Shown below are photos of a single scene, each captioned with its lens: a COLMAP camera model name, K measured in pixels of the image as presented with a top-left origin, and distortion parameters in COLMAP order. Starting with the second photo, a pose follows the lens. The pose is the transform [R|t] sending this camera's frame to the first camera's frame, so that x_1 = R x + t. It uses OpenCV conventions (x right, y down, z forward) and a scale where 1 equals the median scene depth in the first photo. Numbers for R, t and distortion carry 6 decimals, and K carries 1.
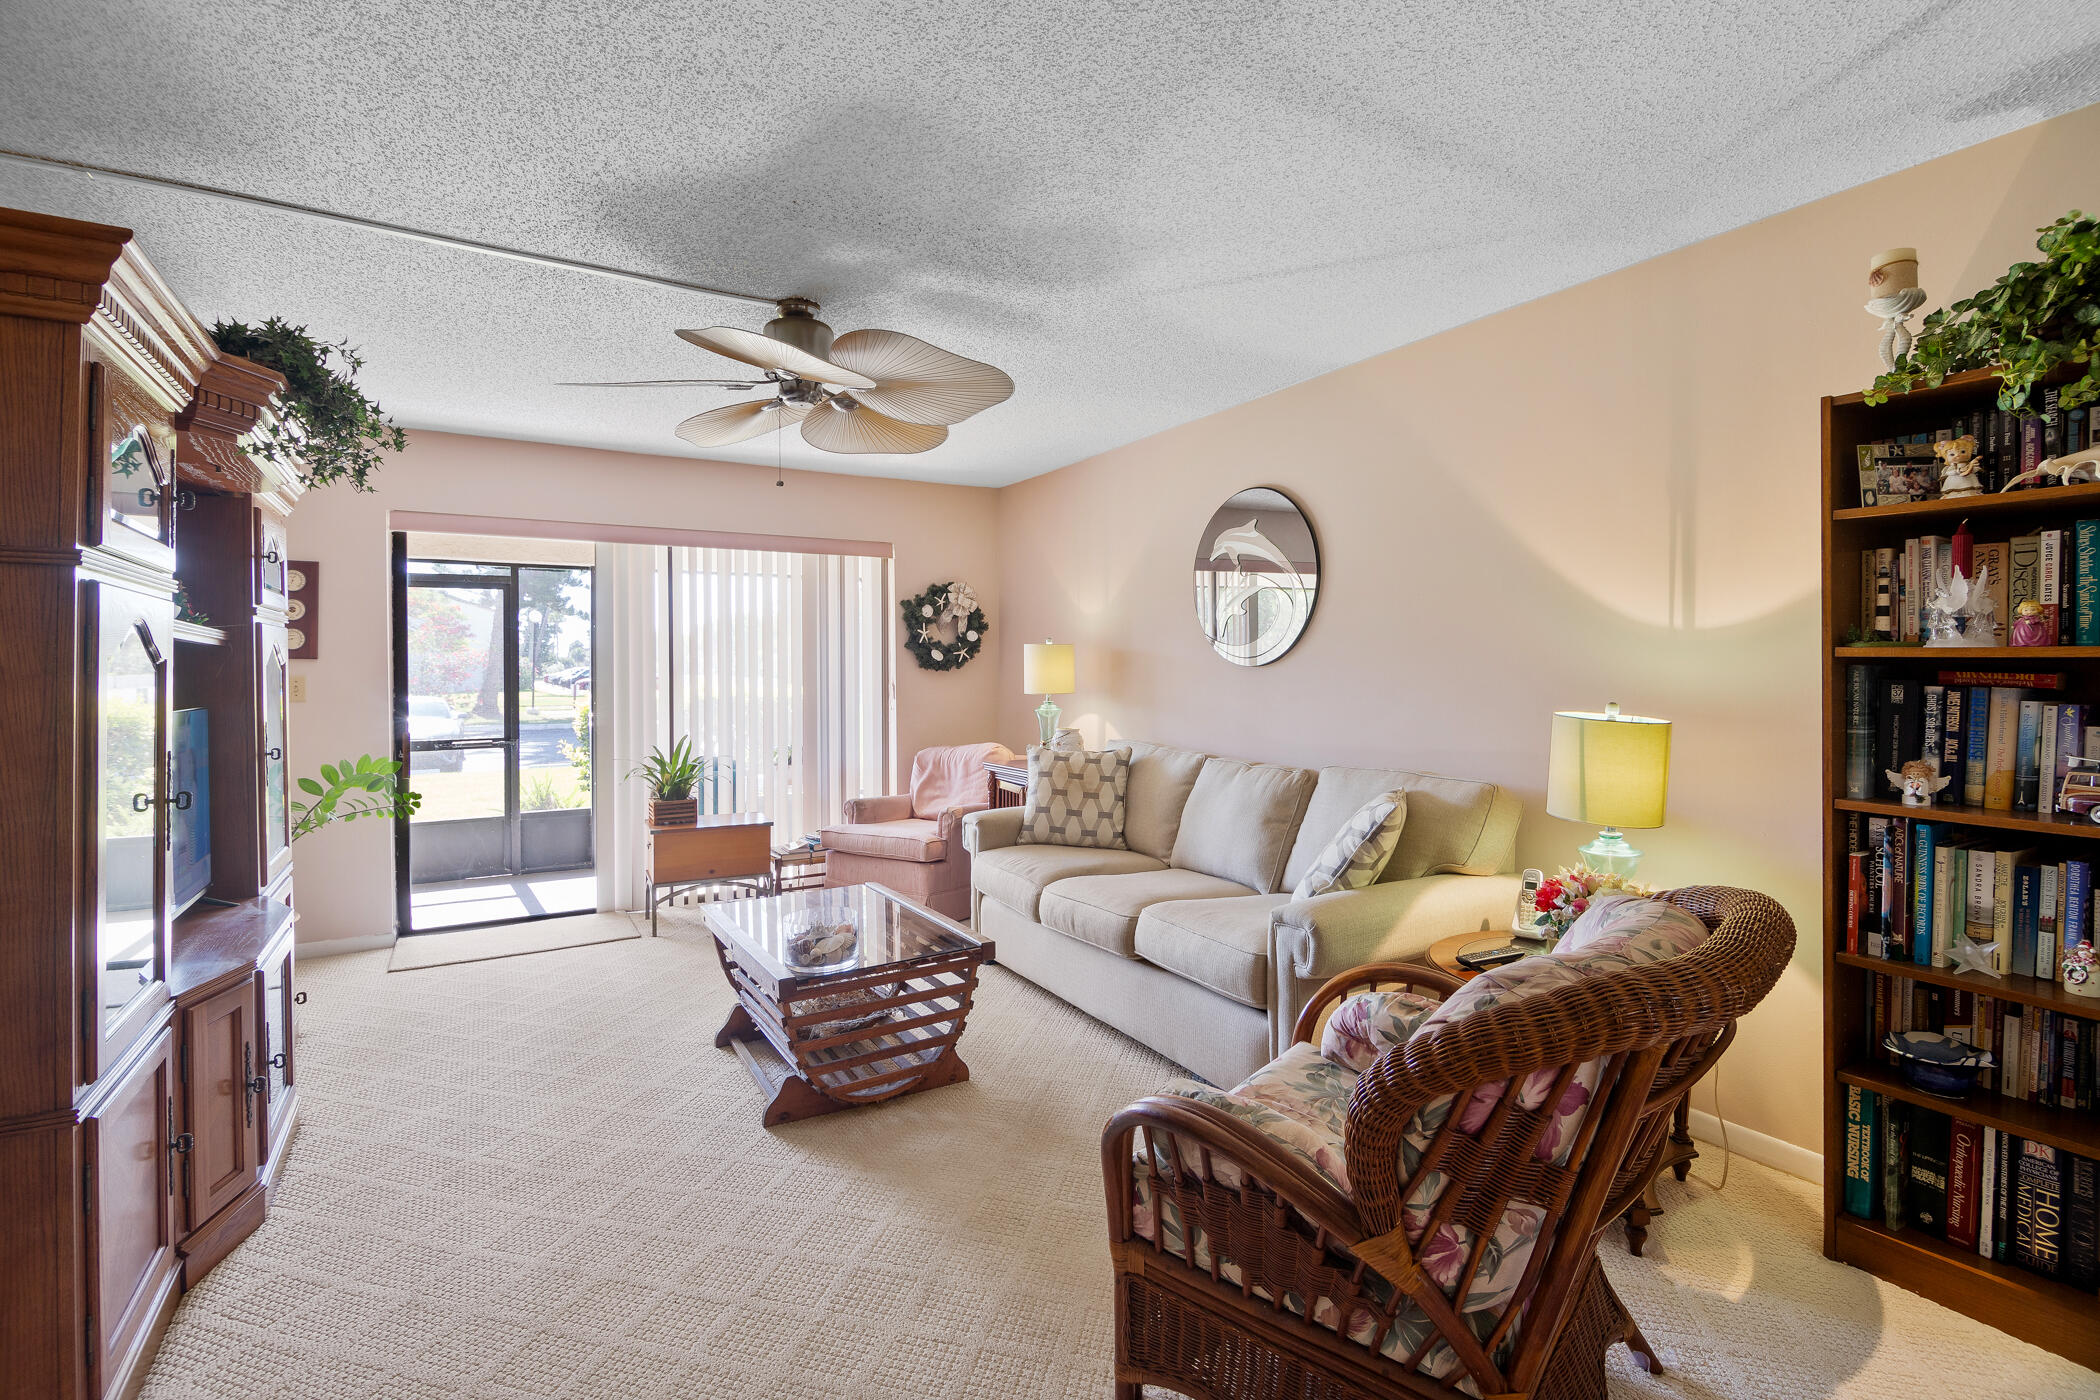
lens RADIAL K [[963.1, 0, 1123.7], [0, 963.1, 689.6], [0, 0, 1]] dist [0.014442, -0.000438]
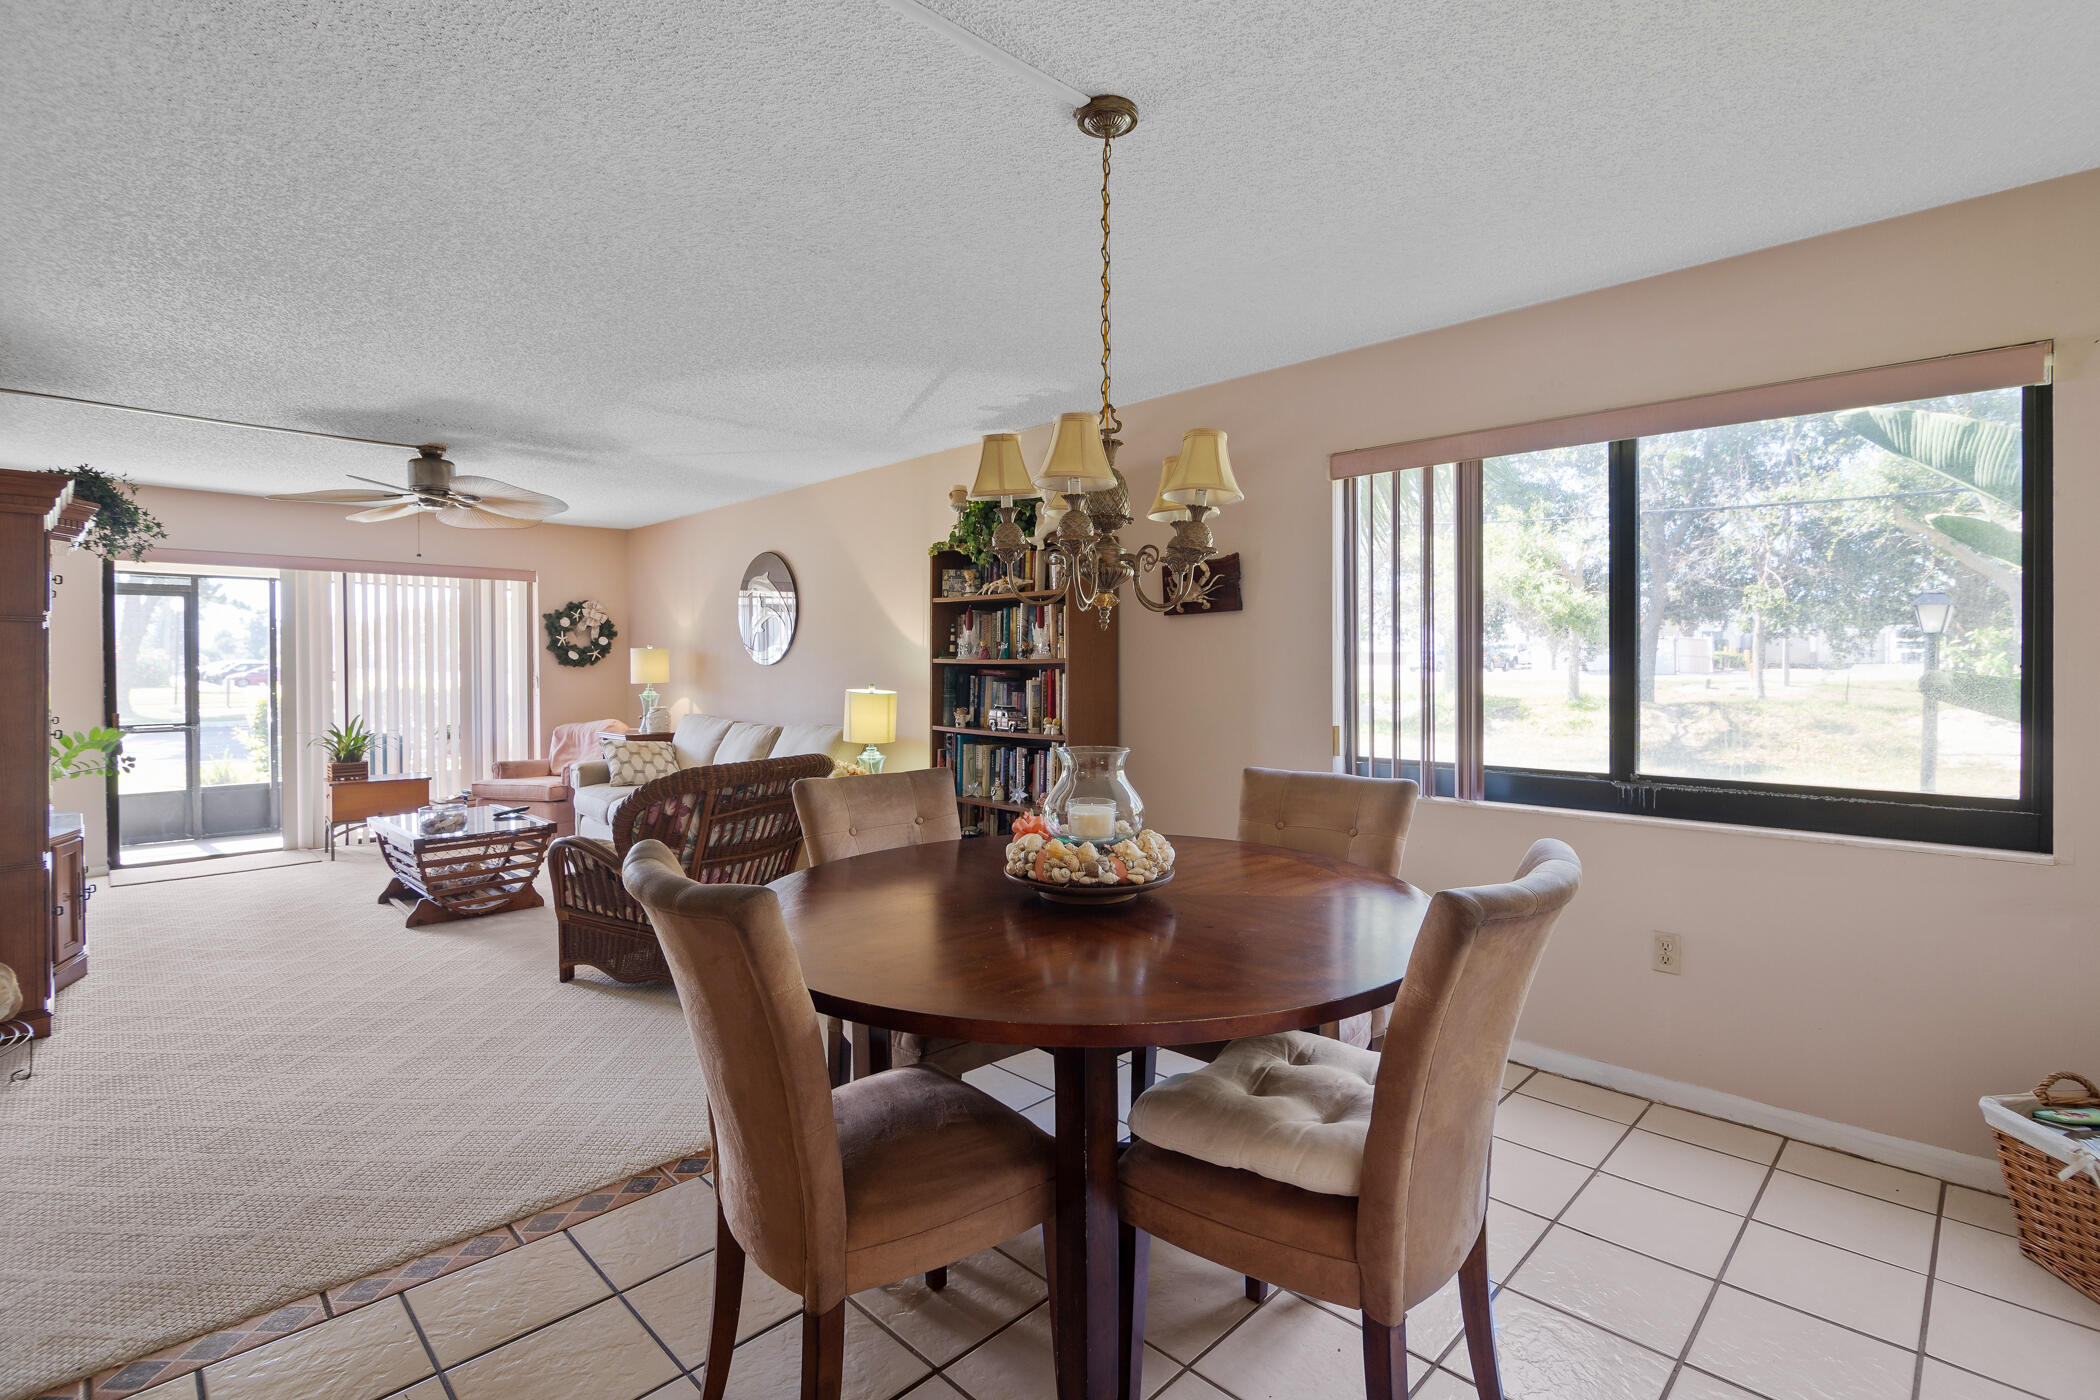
lens RADIAL K [[956.5, 0, 1084.7], [0, 956.5, 689.4], [0, 0, 1]] dist [0.002322, 0.000274]
pose [[0.976890, -0.002867, 0.213725, 0.247801], [0.001830, 0.999986, 0.005048, 0.007229], [-0.213736, -0.004540, 0.976881, -0.515815]]
